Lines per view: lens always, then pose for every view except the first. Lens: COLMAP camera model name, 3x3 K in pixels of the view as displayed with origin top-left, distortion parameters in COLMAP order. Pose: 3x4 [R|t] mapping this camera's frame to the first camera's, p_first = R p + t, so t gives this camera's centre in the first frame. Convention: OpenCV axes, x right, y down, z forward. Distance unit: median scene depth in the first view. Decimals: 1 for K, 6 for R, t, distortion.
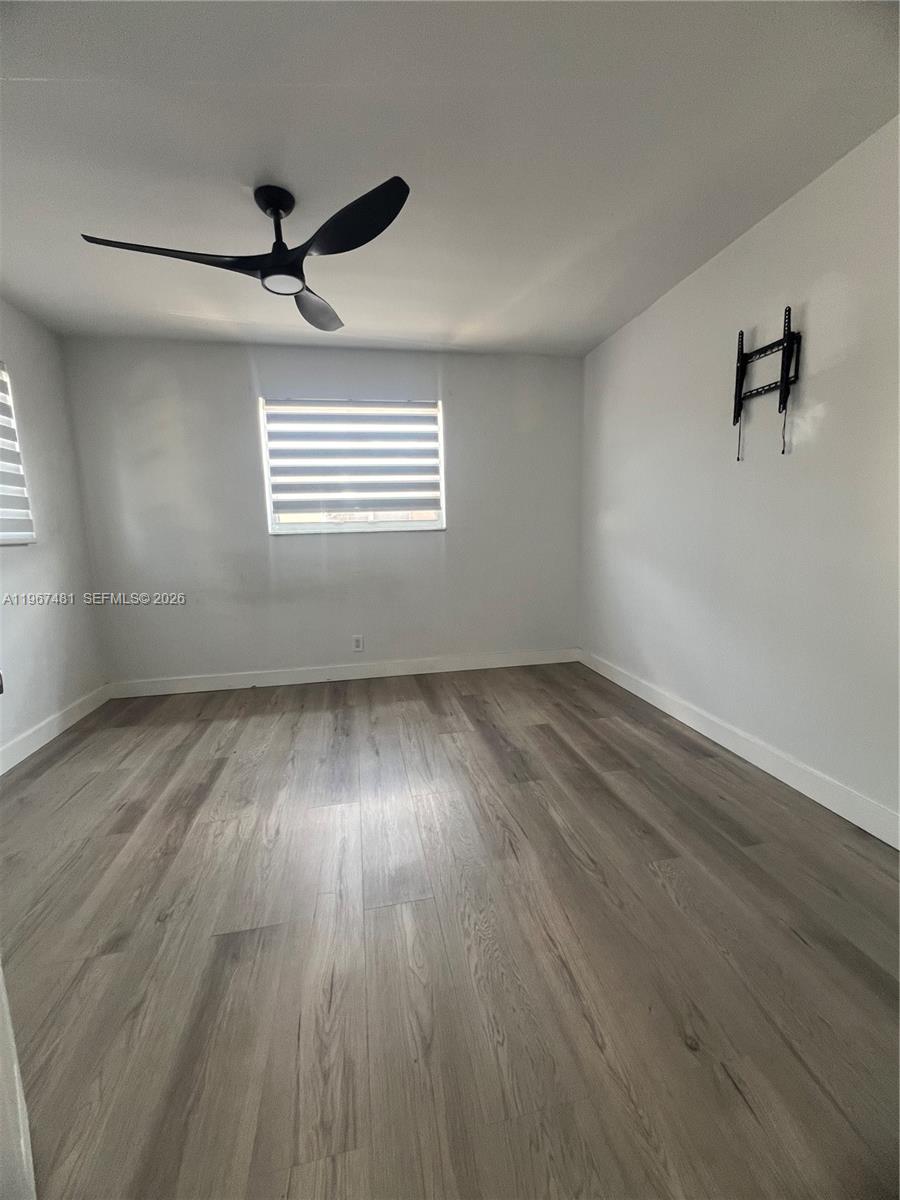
lens RADIAL K [[485.2, 0, 452.1], [0, 485.2, 598.3], [0, 0, 1]] dist [-0.000888, 0.000573]
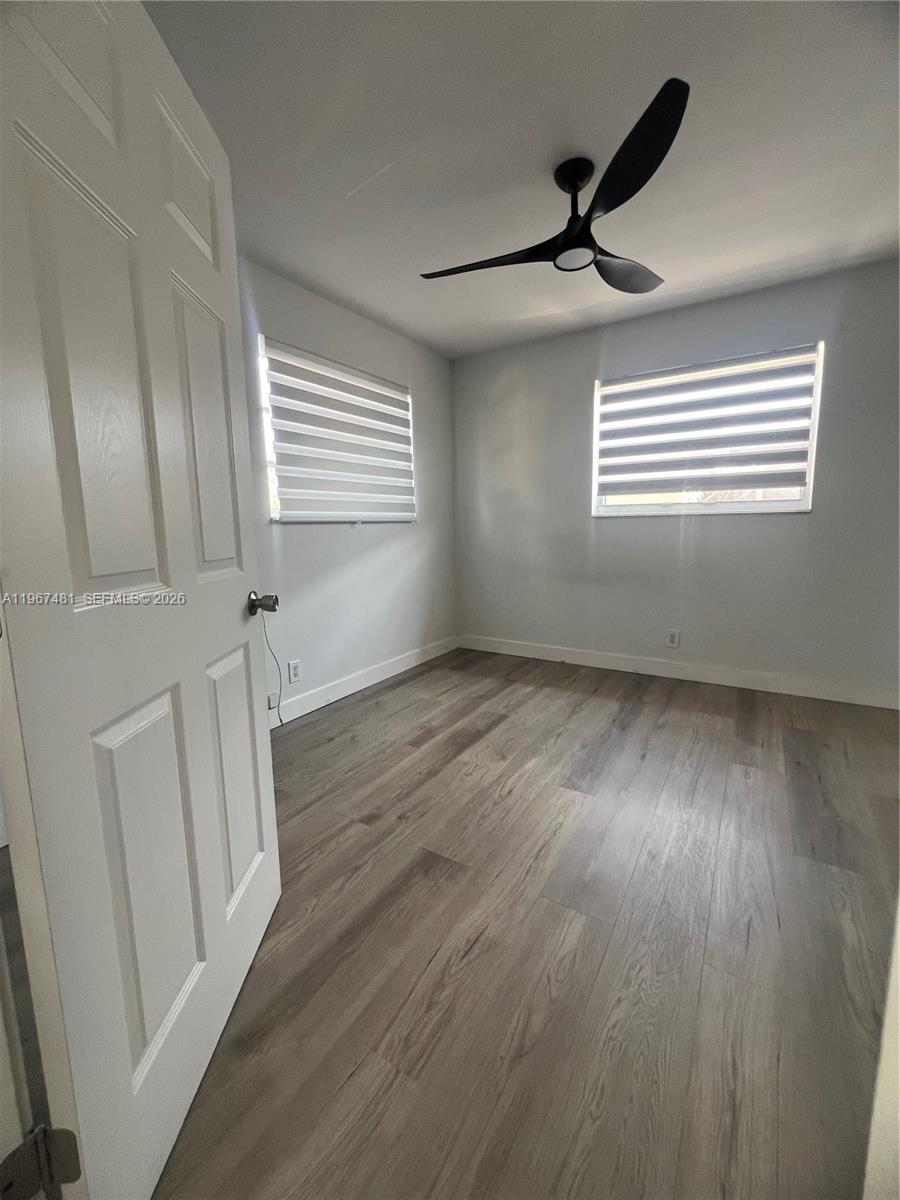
lens RADIAL K [[485.2, 0, 451.9], [0, 485.2, 597.5], [0, 0, 1]] dist [-0.000888, 0.000573]
pose [[0.730735, 0.116781, -0.672598, 0.182603], [-0.100234, 0.992935, 0.063503, 0.001396], [0.675262, 0.021013, 0.737278, 0.098327]]
